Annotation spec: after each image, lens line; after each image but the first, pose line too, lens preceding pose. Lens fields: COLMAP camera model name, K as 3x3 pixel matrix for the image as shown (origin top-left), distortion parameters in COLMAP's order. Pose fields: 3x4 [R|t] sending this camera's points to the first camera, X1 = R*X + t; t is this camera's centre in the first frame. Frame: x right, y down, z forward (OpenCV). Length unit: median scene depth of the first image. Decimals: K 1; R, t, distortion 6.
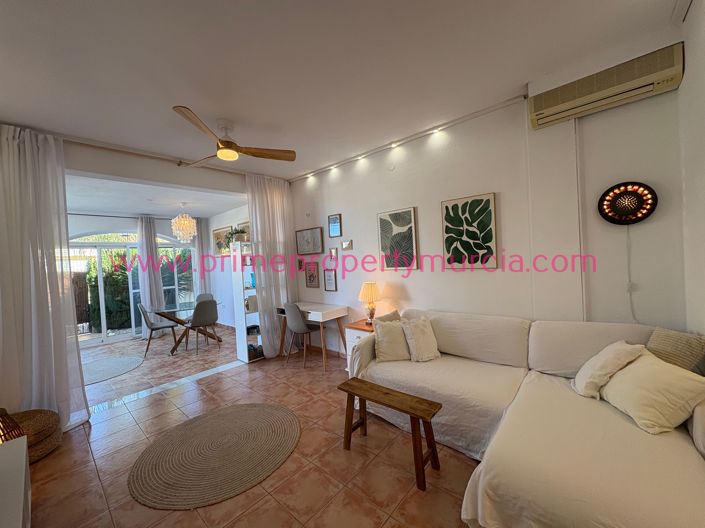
lens RADIAL K [[280.7, 0, 351.5], [0, 280.7, 263.4], [0, 0, 1]] dist [-0.000611, -0.000454]
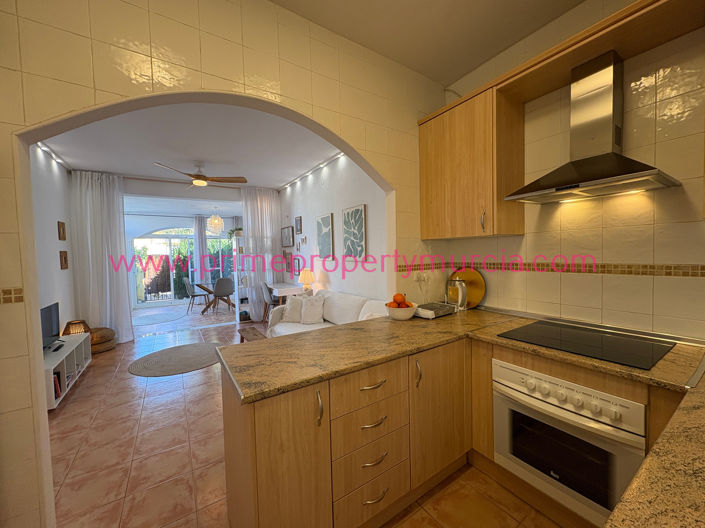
lens RADIAL K [[280.7, 0, 351.6], [0, 280.7, 264.5], [0, 0, 1]] dist [-0.000611, -0.000454]
pose [[0.963273, 0.041337, -0.265325, 0.620439], [-0.031916, 0.998701, 0.039723, -0.014168], [0.266622, -0.029796, 0.963340, -0.232206]]
